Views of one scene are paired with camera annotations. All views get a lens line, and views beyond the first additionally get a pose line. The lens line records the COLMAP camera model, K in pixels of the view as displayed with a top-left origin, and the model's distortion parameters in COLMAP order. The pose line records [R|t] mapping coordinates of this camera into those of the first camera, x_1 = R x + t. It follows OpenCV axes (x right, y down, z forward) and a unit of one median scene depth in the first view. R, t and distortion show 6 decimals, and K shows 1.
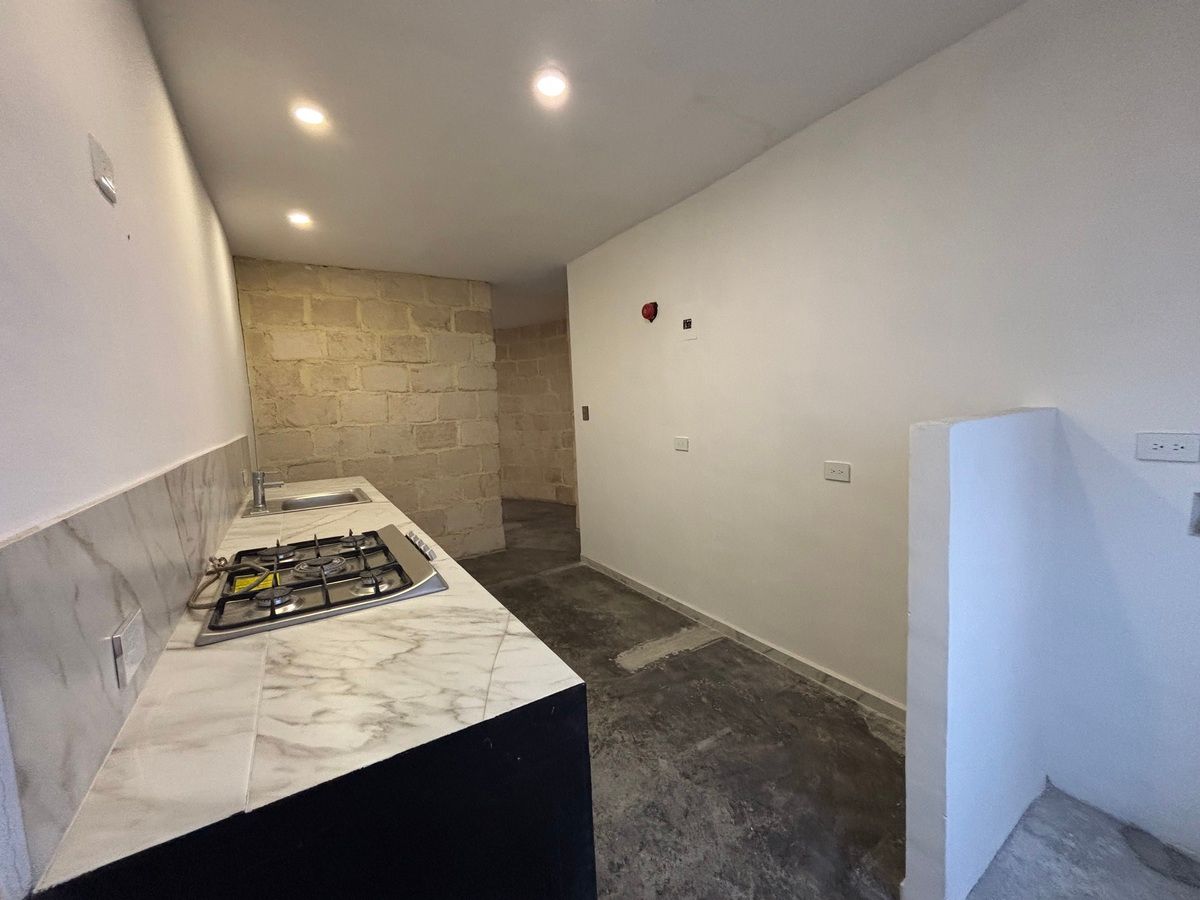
lens RADIAL K [[482.7, 0, 595.8], [0, 482.7, 451.8], [0, 0, 1]] dist [0.008765, 0.000169]
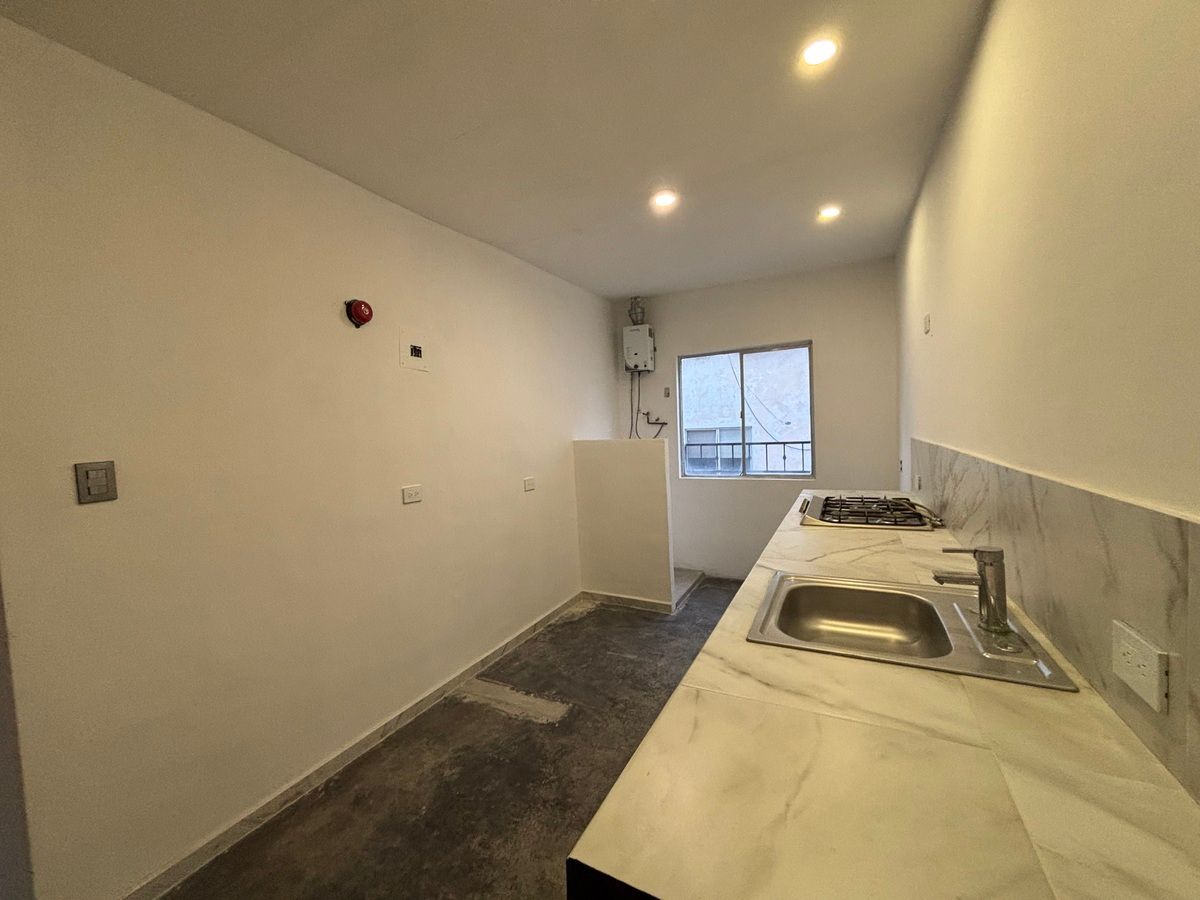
lens RADIAL K [[482.7, 0, 597.5], [0, 482.7, 451.6], [0, 0, 1]] dist [0.008765, 0.000169]
pose [[-0.504718, 0.021407, 0.863019, -0.747584], [0.151439, 0.986386, 0.064098, -0.100618], [-0.849898, 0.163046, -0.501089, 1.250160]]
